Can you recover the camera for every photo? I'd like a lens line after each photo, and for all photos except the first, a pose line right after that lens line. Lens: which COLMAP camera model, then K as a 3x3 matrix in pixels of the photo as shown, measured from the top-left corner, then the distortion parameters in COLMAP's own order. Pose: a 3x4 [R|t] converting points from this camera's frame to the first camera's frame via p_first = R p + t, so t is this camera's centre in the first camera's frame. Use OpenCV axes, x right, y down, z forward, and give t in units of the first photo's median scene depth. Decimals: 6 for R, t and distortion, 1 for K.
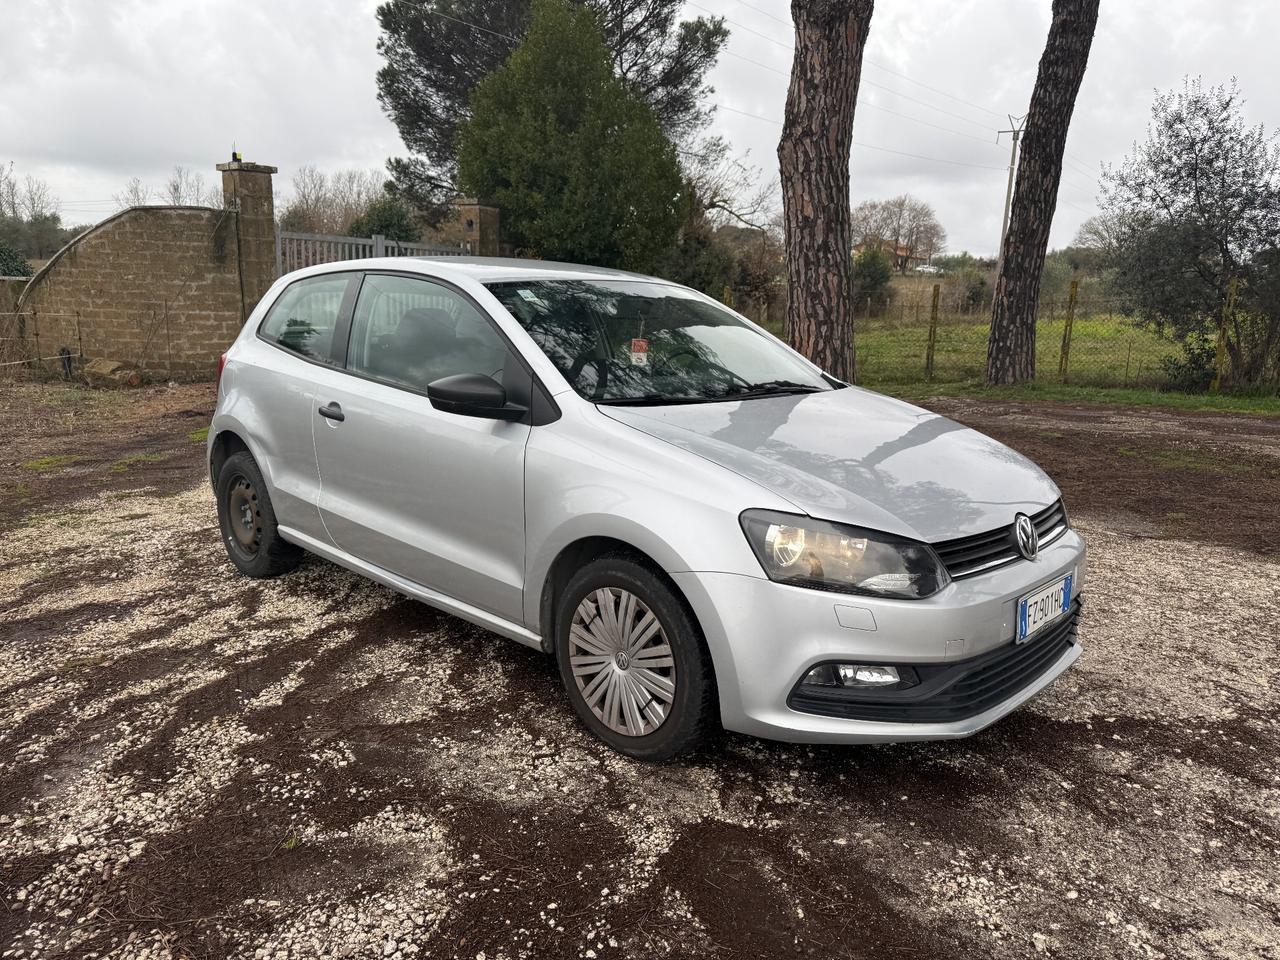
lens RADIAL K [[908.8, 0, 640.0], [0, 908.8, 480.0], [0, 0, 1]] dist [0.033739, -0.031020]
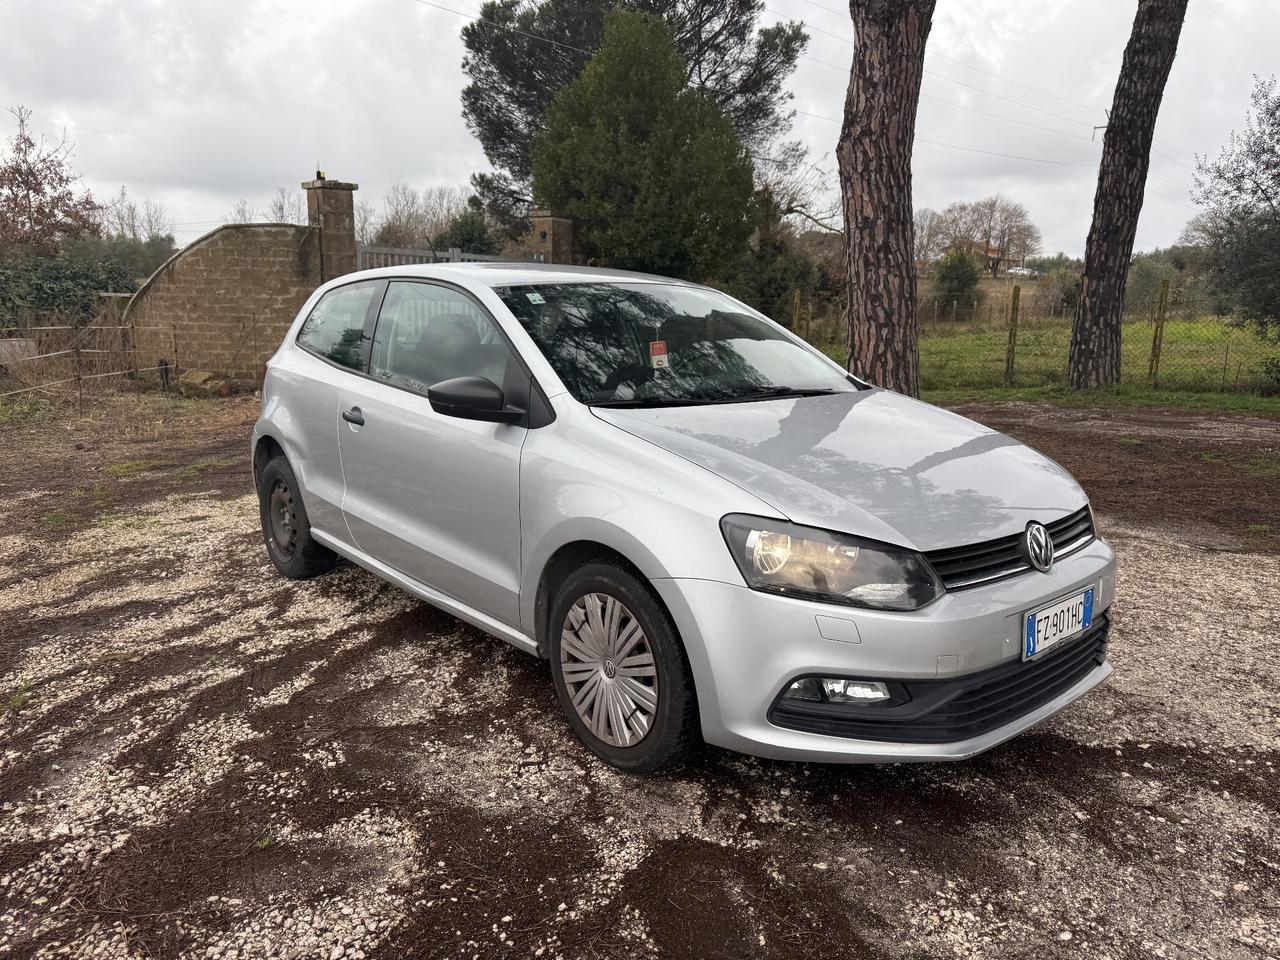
lens RADIAL K [[908.6, 0, 629.6], [0, 908.6, 475.5], [0, 0, 1]] dist [0.026851, -0.022758]
pose [[0.995025, 0.004106, -0.099540, 0.089100], [-0.005432, 0.999900, -0.013061, 0.003648], [0.099477, 0.013537, 0.994948, 0.026021]]
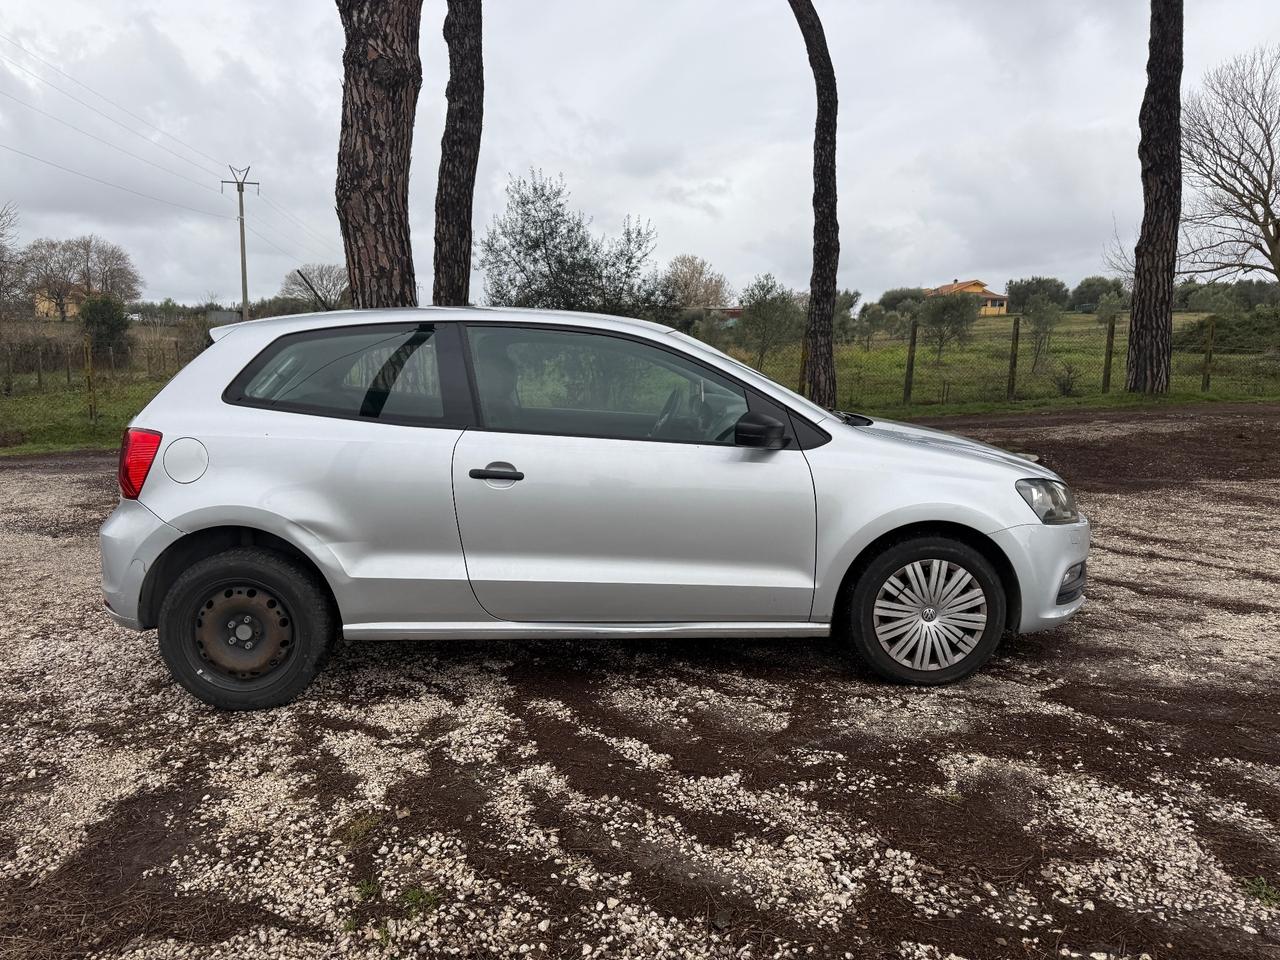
lens RADIAL K [[908.8, 0, 640.0], [0, 908.8, 480.0], [0, 0, 1]] dist [0.033739, -0.031020]
pose [[0.697650, -0.119116, 0.706467, -1.109992], [0.155114, 0.987806, 0.013375, -0.070109], [-0.699445, 0.100252, 0.707620, 0.306253]]
